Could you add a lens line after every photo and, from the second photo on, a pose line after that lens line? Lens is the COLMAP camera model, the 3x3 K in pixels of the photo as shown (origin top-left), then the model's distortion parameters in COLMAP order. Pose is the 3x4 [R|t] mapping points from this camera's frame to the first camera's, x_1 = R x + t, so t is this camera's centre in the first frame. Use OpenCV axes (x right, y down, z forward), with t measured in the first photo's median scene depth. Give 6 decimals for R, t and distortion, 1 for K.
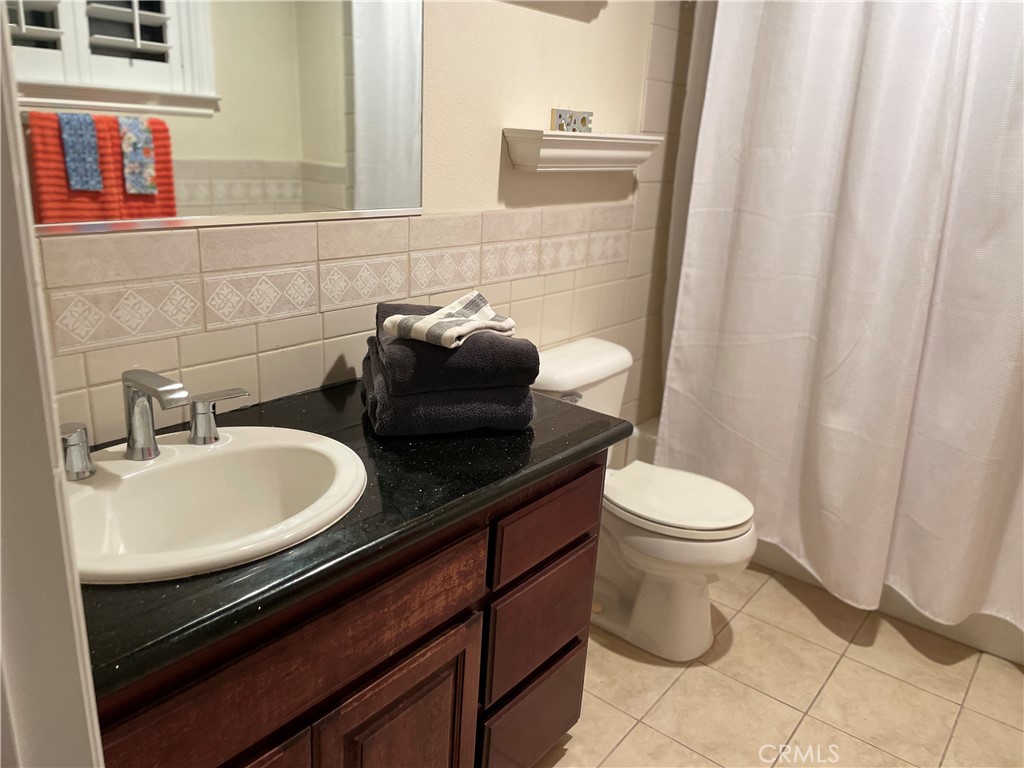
lens RADIAL K [[775.0, 0, 515.4], [0, 775.0, 377.4], [0, 0, 1]] dist [0.097090, -0.121781]
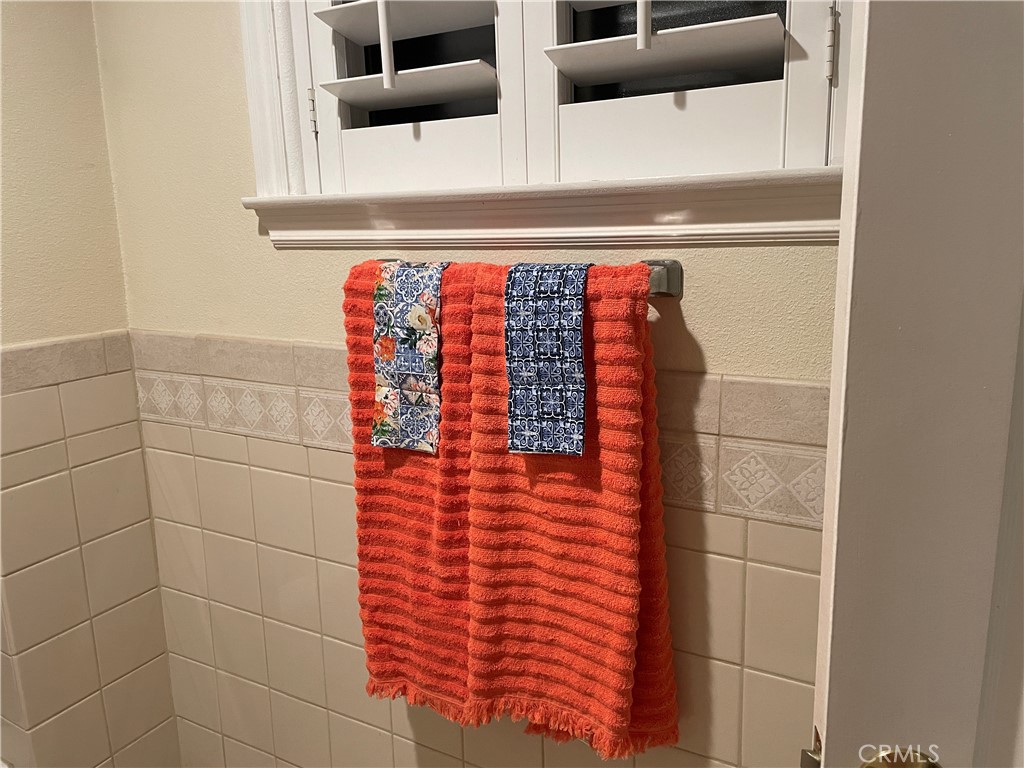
lens RADIAL K [[775.0, 0, 515.4], [0, 775.0, 377.4], [0, 0, 1]] dist [0.097090, -0.121781]
pose [[0.155419, 0.076367, -0.984892, 0.645723], [-0.305567, 0.951827, 0.025584, -0.247913], [0.939401, 0.296975, 0.171267, 1.030559]]
